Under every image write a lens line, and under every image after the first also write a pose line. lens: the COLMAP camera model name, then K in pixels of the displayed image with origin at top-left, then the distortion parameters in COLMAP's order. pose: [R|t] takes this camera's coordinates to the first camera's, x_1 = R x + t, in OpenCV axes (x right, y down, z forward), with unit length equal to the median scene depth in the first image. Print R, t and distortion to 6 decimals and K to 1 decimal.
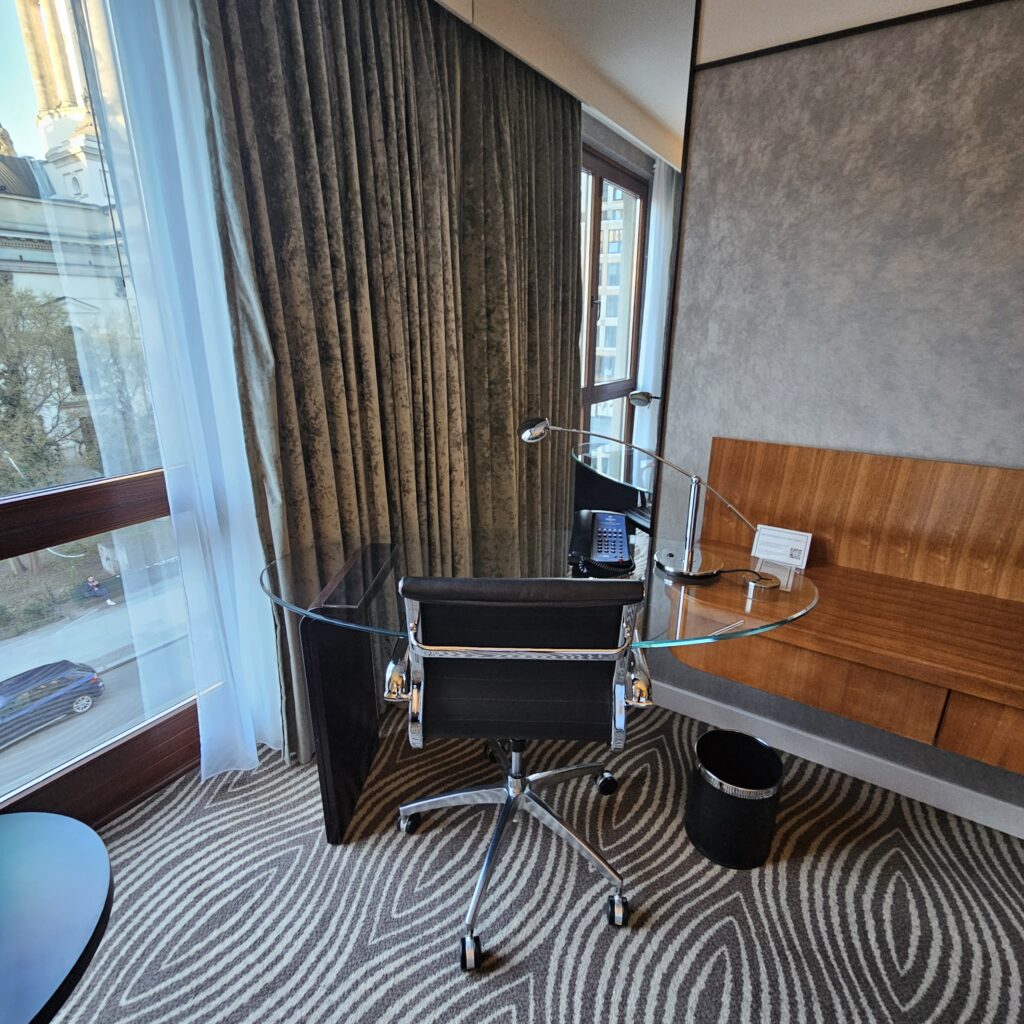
lens RADIAL K [[565.3, 0, 499.9], [0, 565.3, 518.8], [0, 0, 1]] dist [-0.005751, 0.000794]
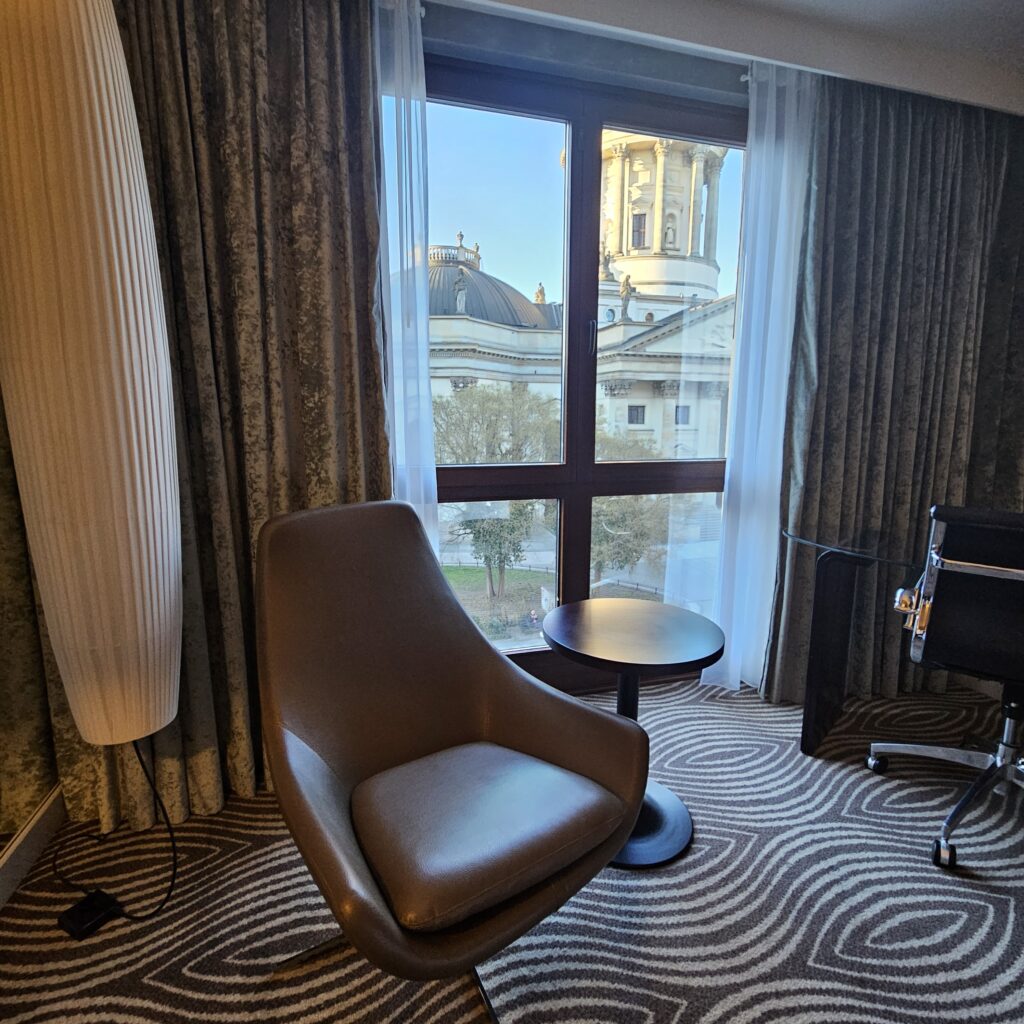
lens RADIAL K [[565.3, 0, 499.9], [0, 565.3, 518.8], [0, 0, 1]] dist [-0.005751, 0.000794]
pose [[0.764621, 0.102698, -0.636246, -0.068165], [-0.204925, 0.974728, -0.088940, 0.310197], [0.611033, 0.198388, 0.766343, -0.460141]]
